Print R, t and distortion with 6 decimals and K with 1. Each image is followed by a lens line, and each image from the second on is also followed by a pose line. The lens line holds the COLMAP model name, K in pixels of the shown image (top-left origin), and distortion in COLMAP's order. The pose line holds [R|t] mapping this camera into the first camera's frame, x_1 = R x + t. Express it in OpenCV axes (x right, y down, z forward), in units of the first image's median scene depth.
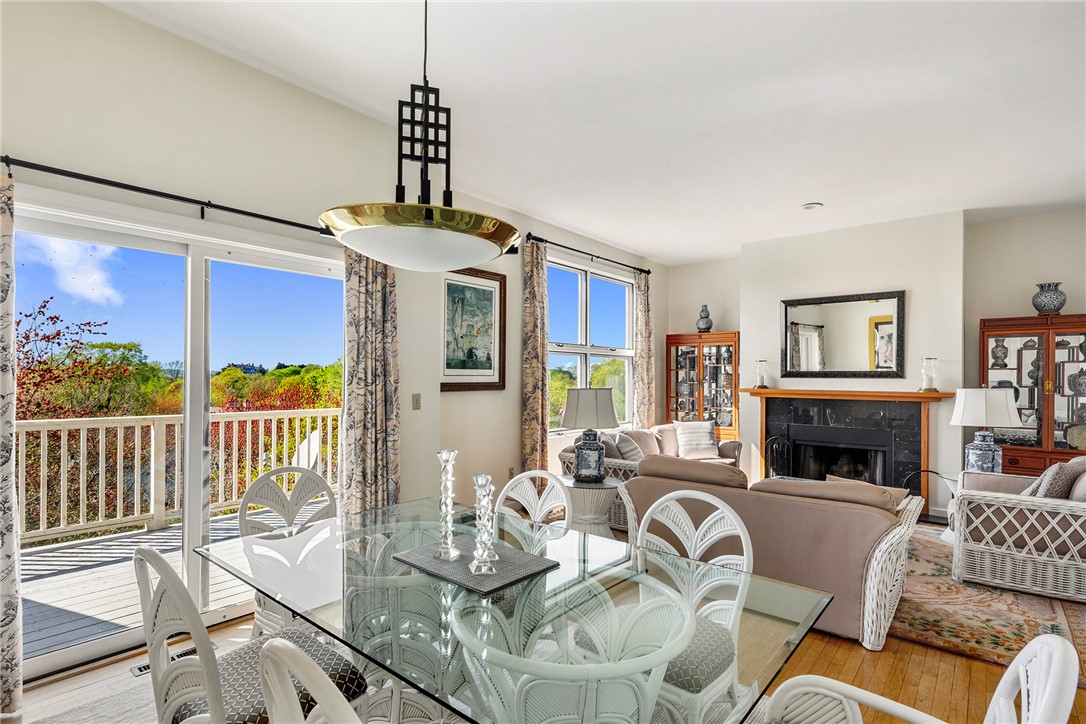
lens RADIAL K [[537.4, 0, 537.2], [0, 537.4, 380.4], [0, 0, 1]] dist [0.012915, -0.004399]
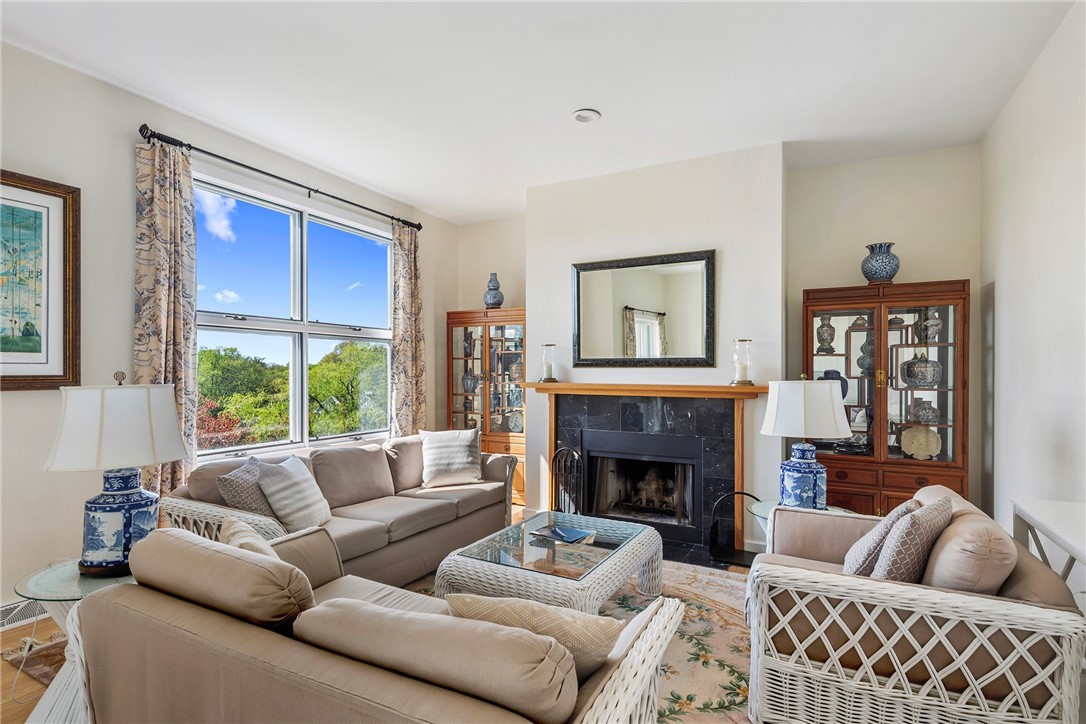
lens RADIAL K [[537.4, 0, 533.9], [0, 537.4, 372.1], [0, 0, 1]] dist [0.012915, -0.004399]
pose [[0.980010, -0.003338, 0.198919, 0.288534], [0.004047, 0.999987, -0.003161, 0.003940], [-0.198905, 0.003903, 0.980011, 0.323560]]
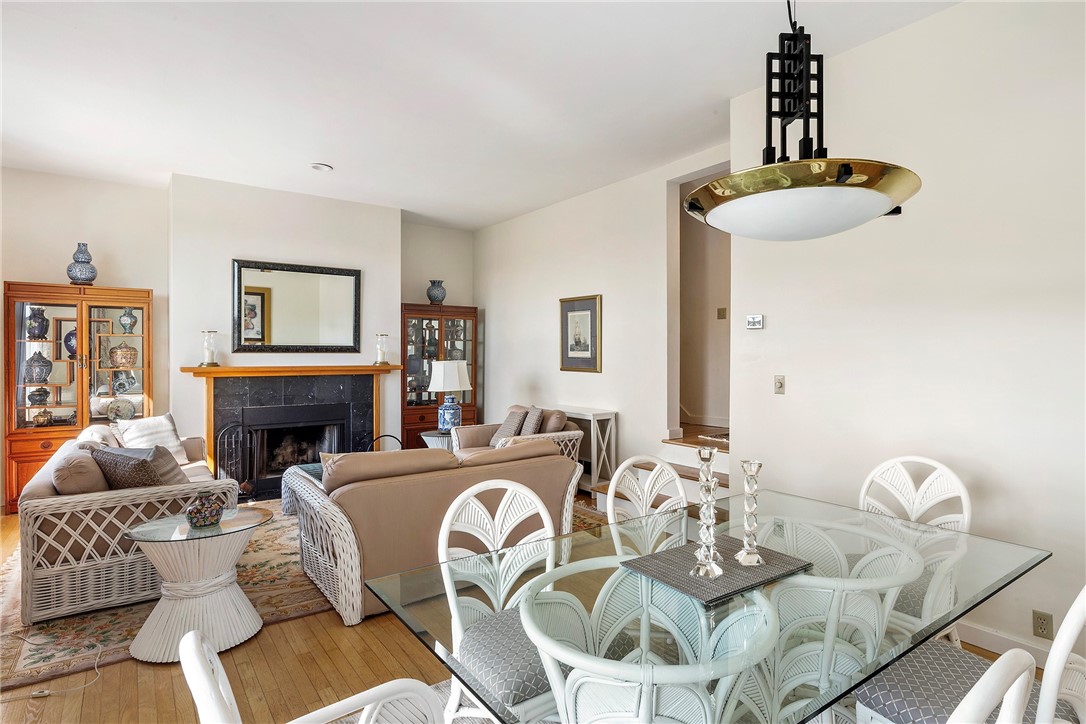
lens RADIAL K [[588.5, 0, 575.0], [0, 588.5, 350.6], [0, 0, 1]] dist [0.011655, -0.004137]
pose [[0.221497, -0.003711, 0.975154, -0.357226], [0.005431, 0.999982, 0.002572, -0.008725], [-0.975146, 0.004726, 0.221513, 0.332062]]
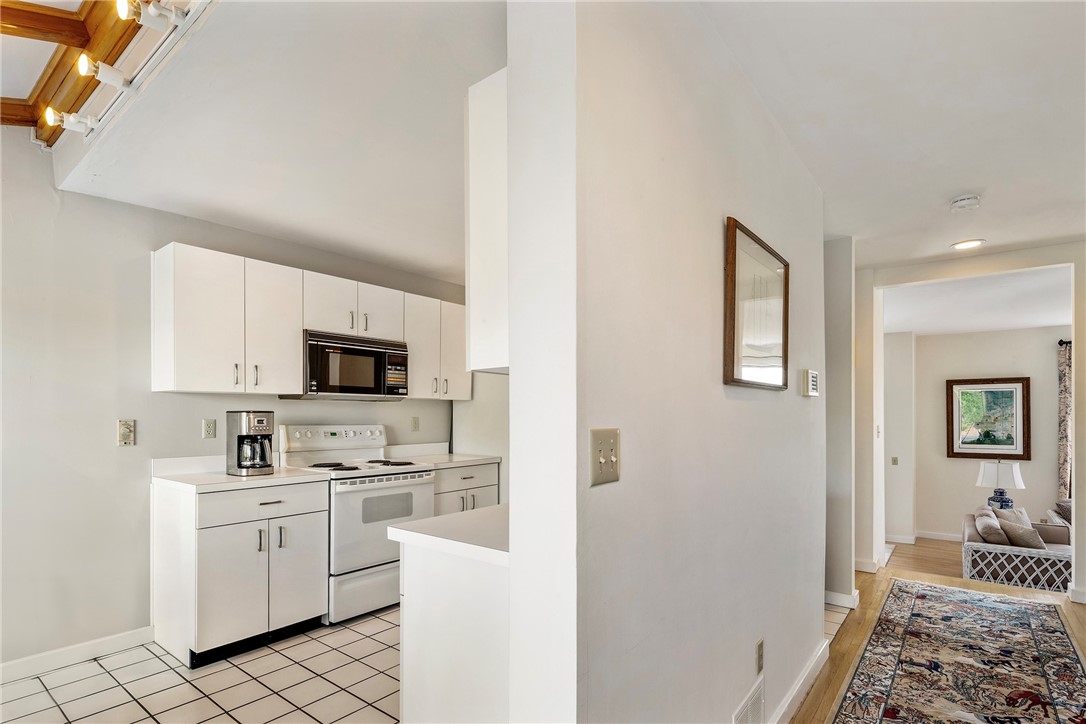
lens RADIAL K [[537.4, 0, 544.0], [0, 537.4, 407.9], [0, 0, 1]] dist [0.012915, -0.004399]
pose [[0.030576, -0.007652, -0.999503, 1.236186], [0.001360, 0.999970, -0.007614, -0.103868], [0.999532, -0.001127, 0.030585, -0.273689]]
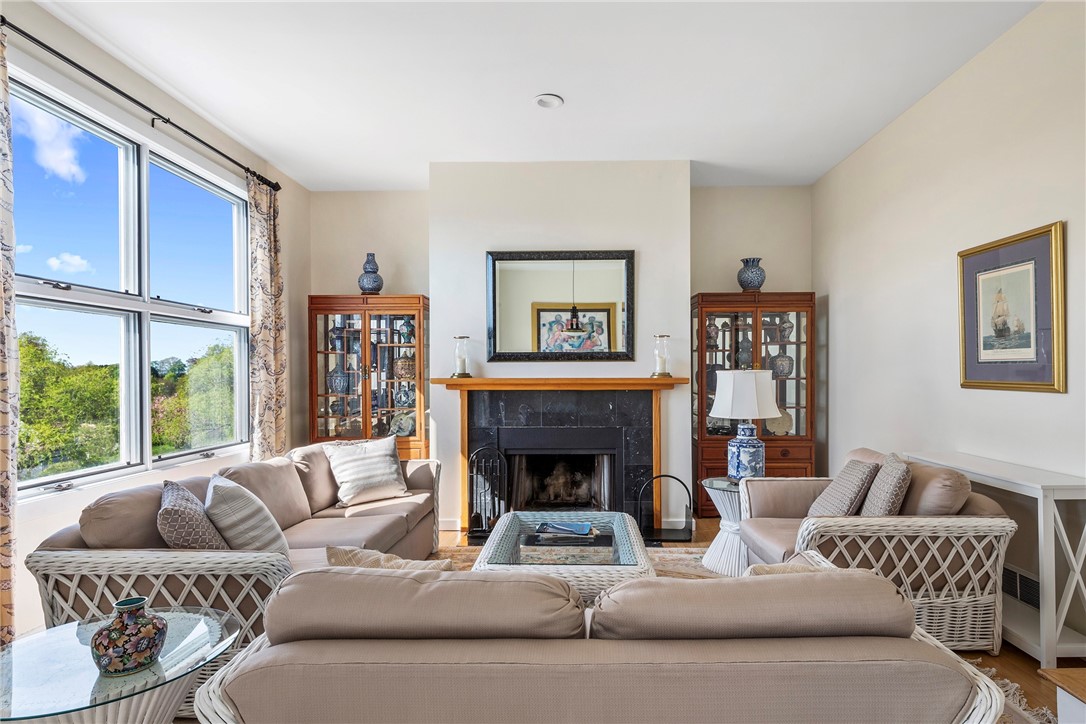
lens RADIAL K [[573.9, 0, 565.2], [0, 573.9, 369.6], [0, 0, 1]] dist [0.016266, -0.004494]
pose [[0.777631, -0.005908, 0.628694, 0.071565], [0.013021, 0.999893, -0.006710, 0.013152], [-0.628586, 0.013404, 0.777624, 0.409839]]
